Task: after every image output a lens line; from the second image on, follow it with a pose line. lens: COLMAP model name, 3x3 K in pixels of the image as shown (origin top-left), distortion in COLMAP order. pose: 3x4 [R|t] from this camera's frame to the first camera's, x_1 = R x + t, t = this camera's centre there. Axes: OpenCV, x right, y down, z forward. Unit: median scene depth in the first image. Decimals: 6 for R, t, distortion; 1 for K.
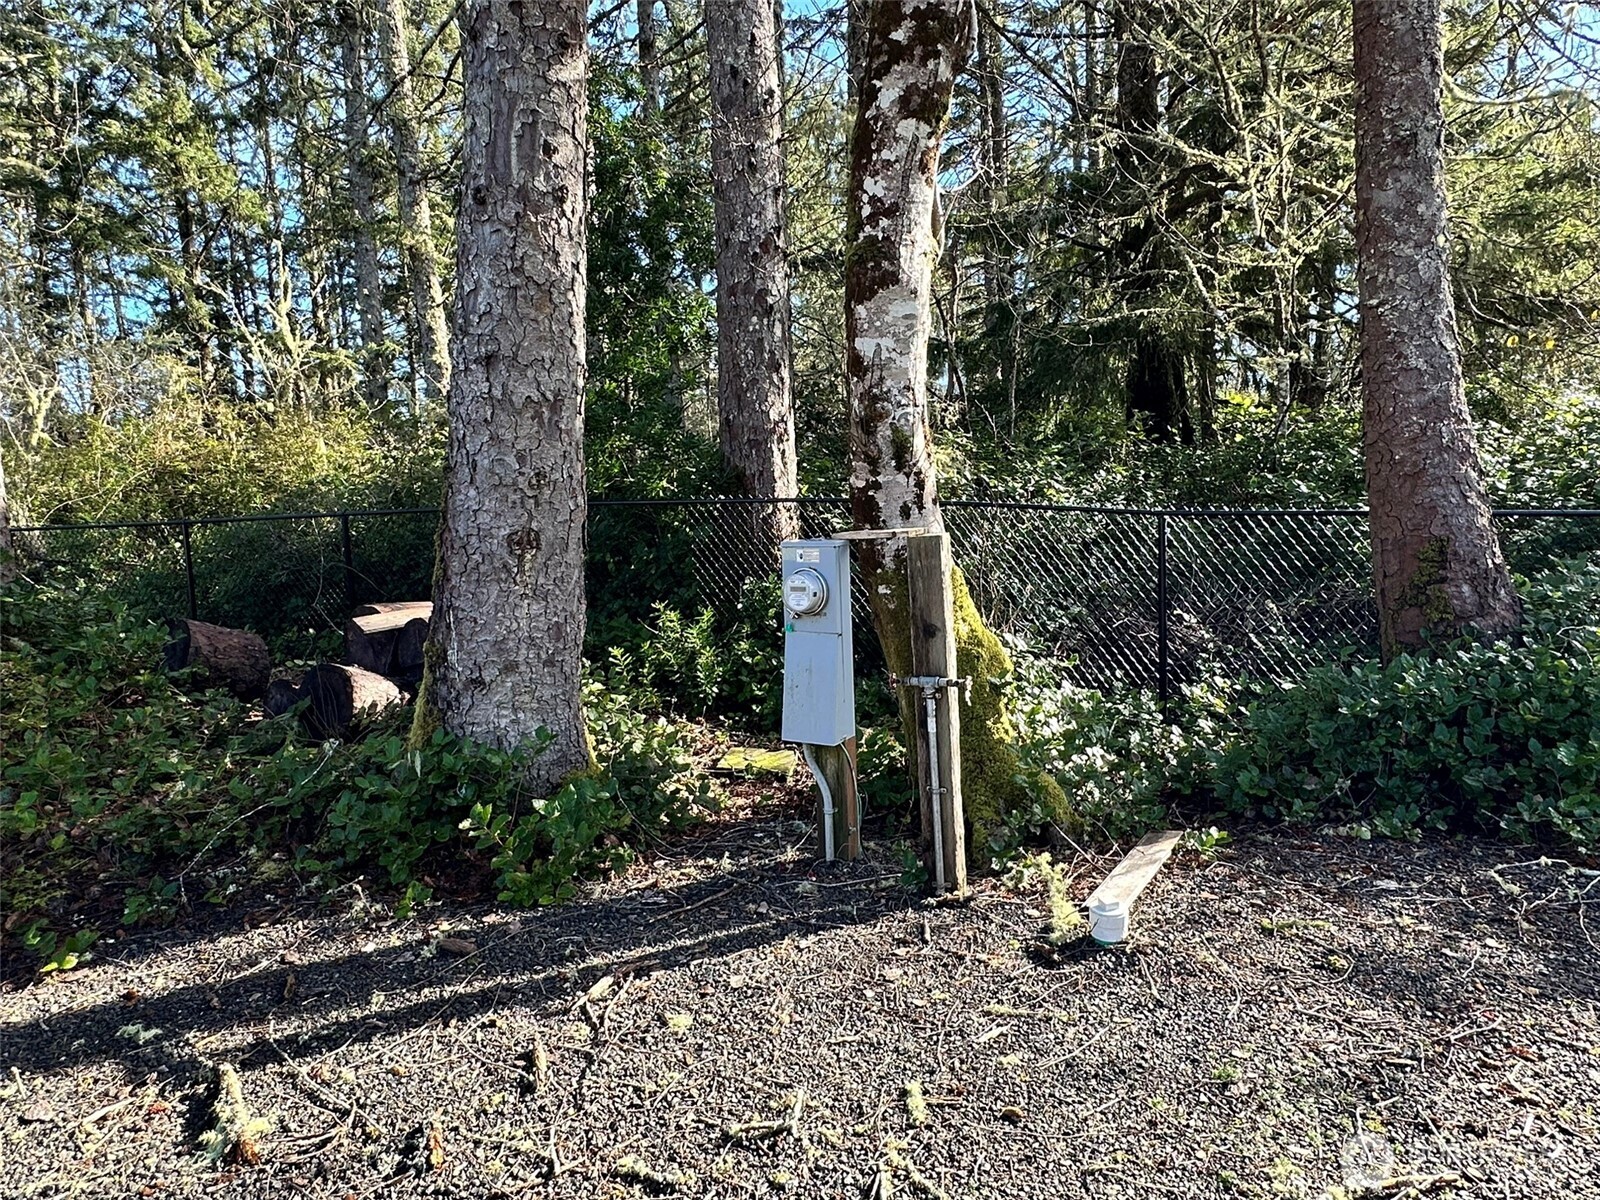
lens RADIAL K [[982.0, 0, 799.0], [0, 982.0, 602.3], [0, 0, 1]] dist [-0.001054, -0.000370]
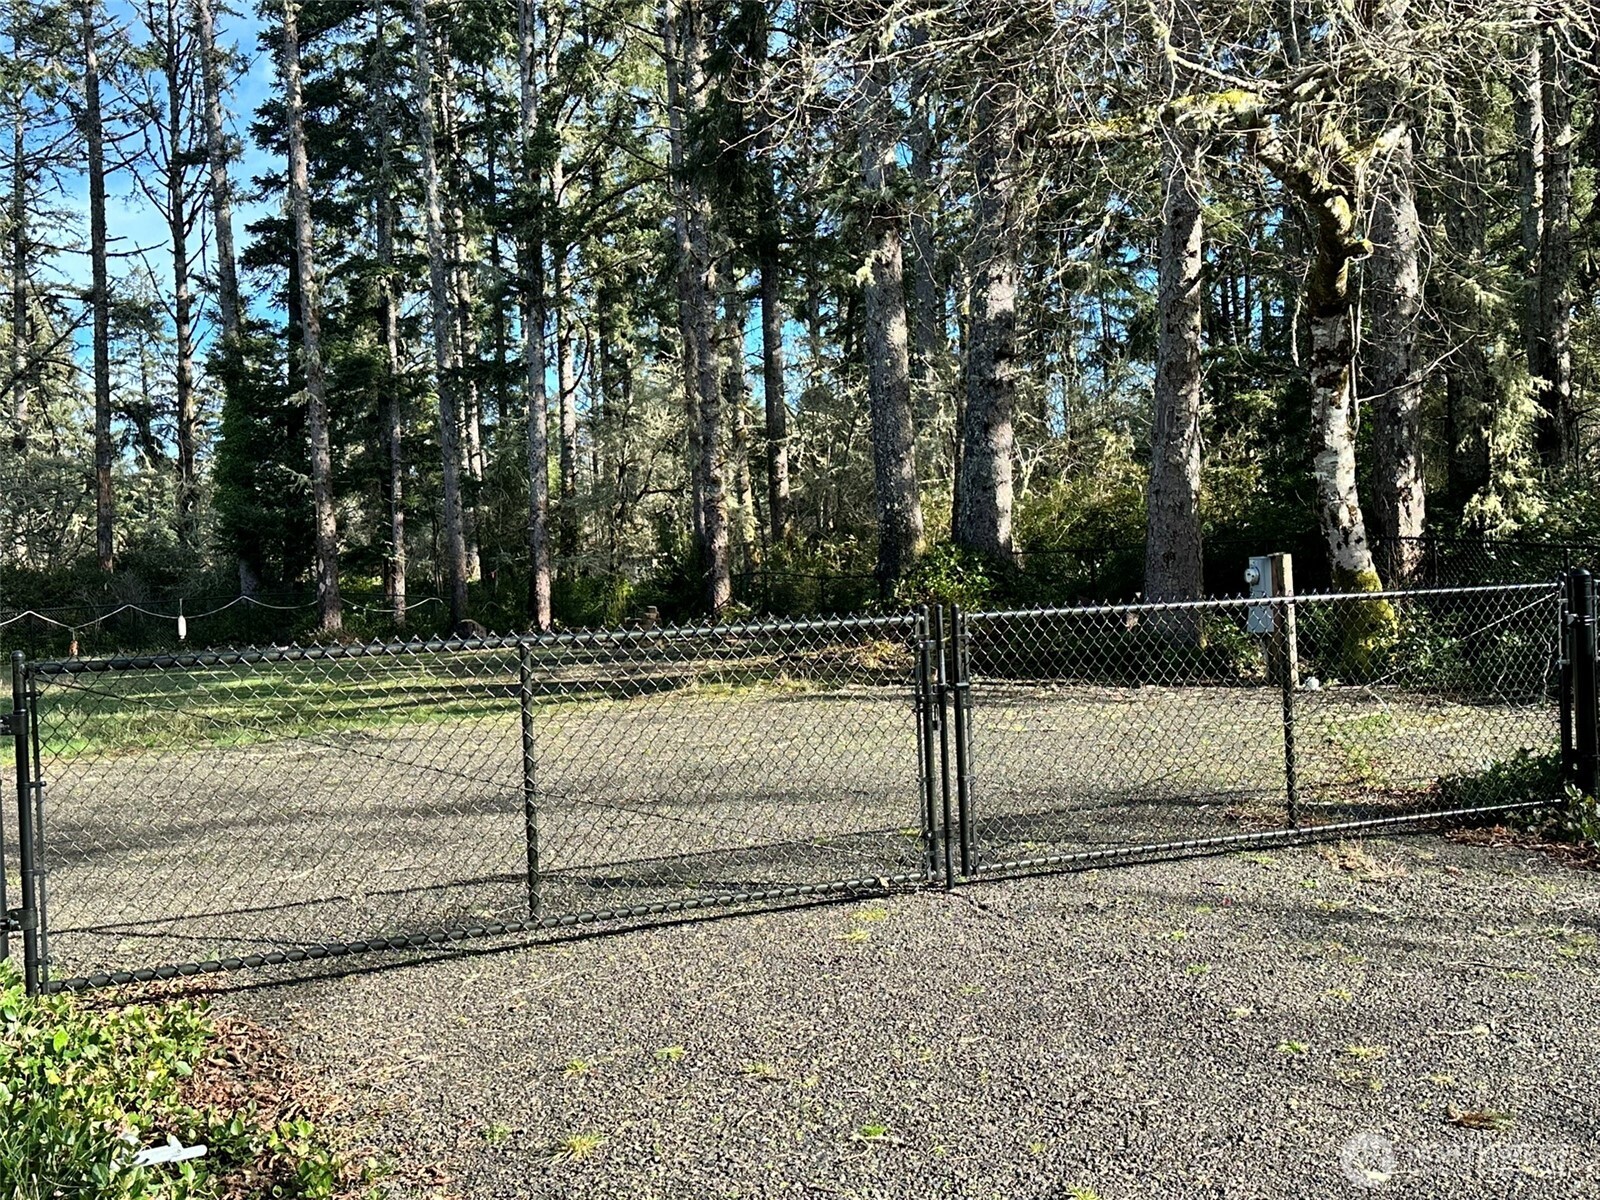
lens RADIAL K [[1624.4, 0, 799.7], [0, 1624.4, 592.9], [0, 0, 1]] dist [0.087558, 0.000000]
pose [[0.705800, 0.022765, -0.708045, 1.171410], [-0.064985, 0.997350, -0.032712, 0.134364], [0.705424, 0.069100, 0.705409, -1.547618]]
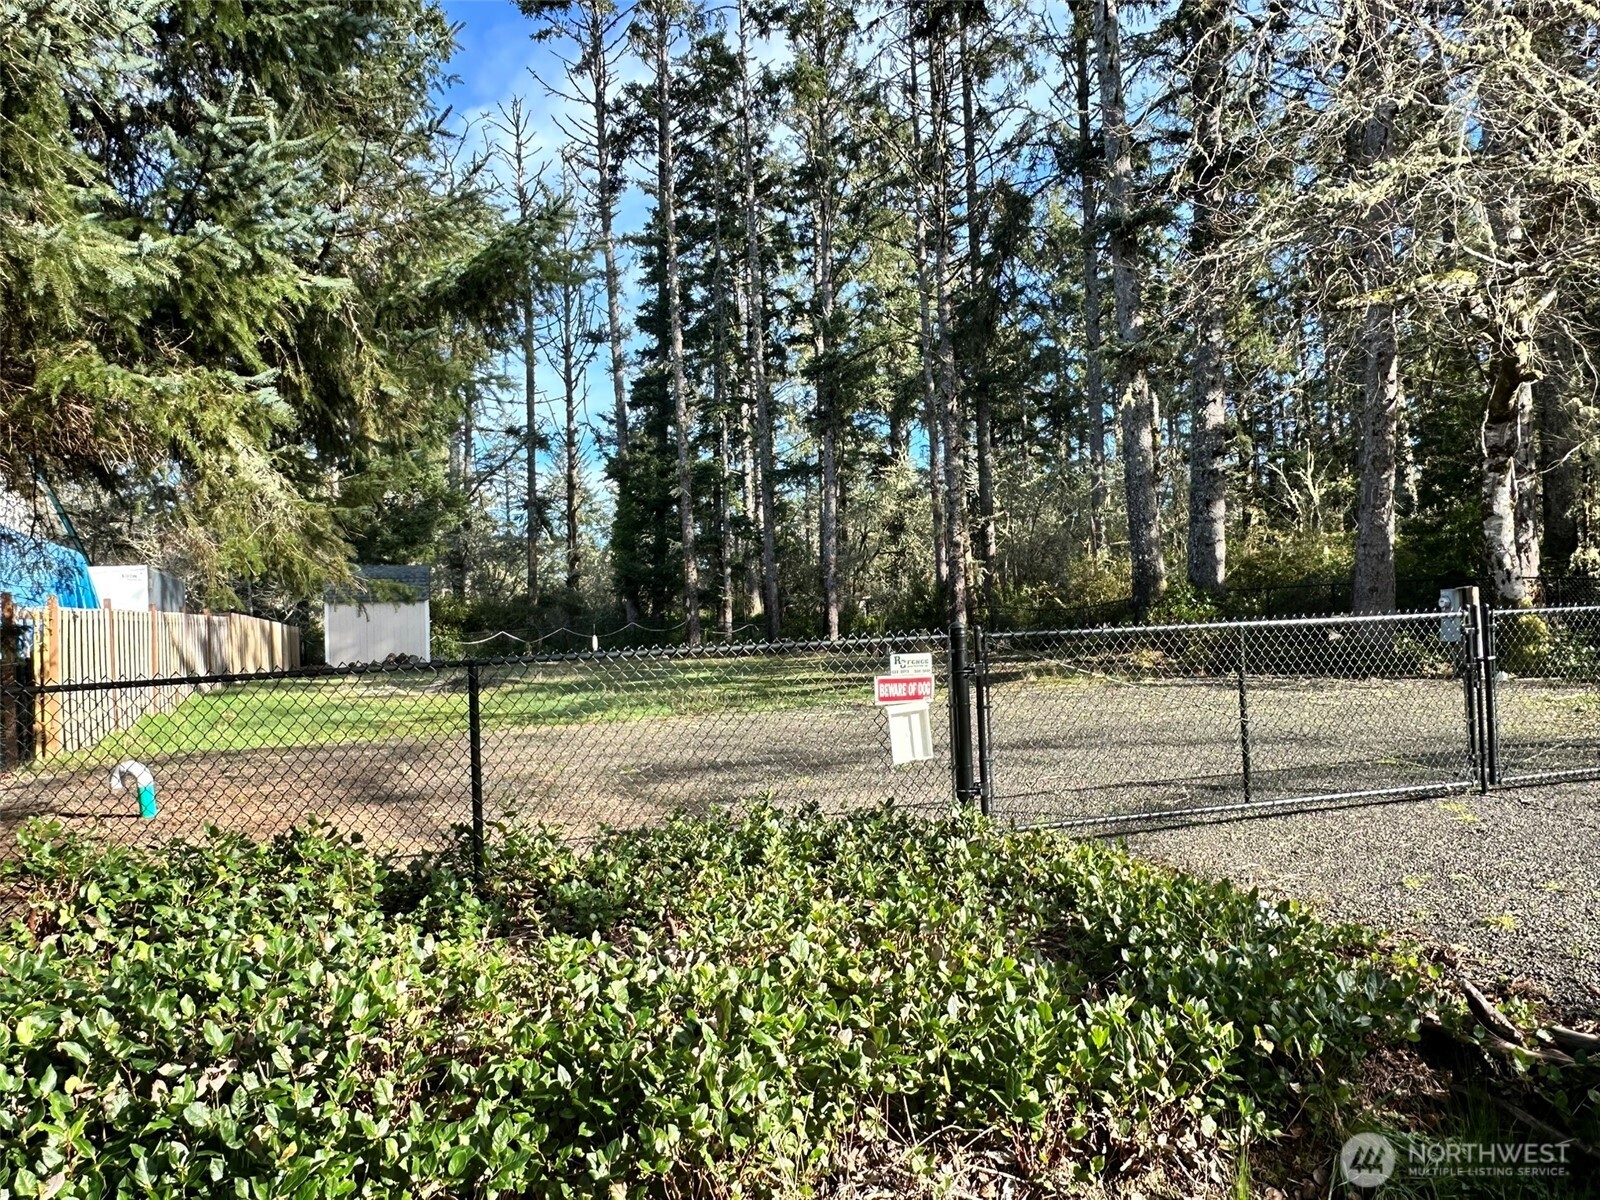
lens RADIAL K [[1124.6, 0, 799.0], [0, 1124.6, 597.2], [0, 0, 1]] dist [-0.001819, -0.002663]
pose [[0.624266, 0.004588, -0.781198, 0.958332], [-0.071392, 0.996133, -0.051200, 0.192425], [0.777943, 0.087734, 0.622180, -1.908572]]
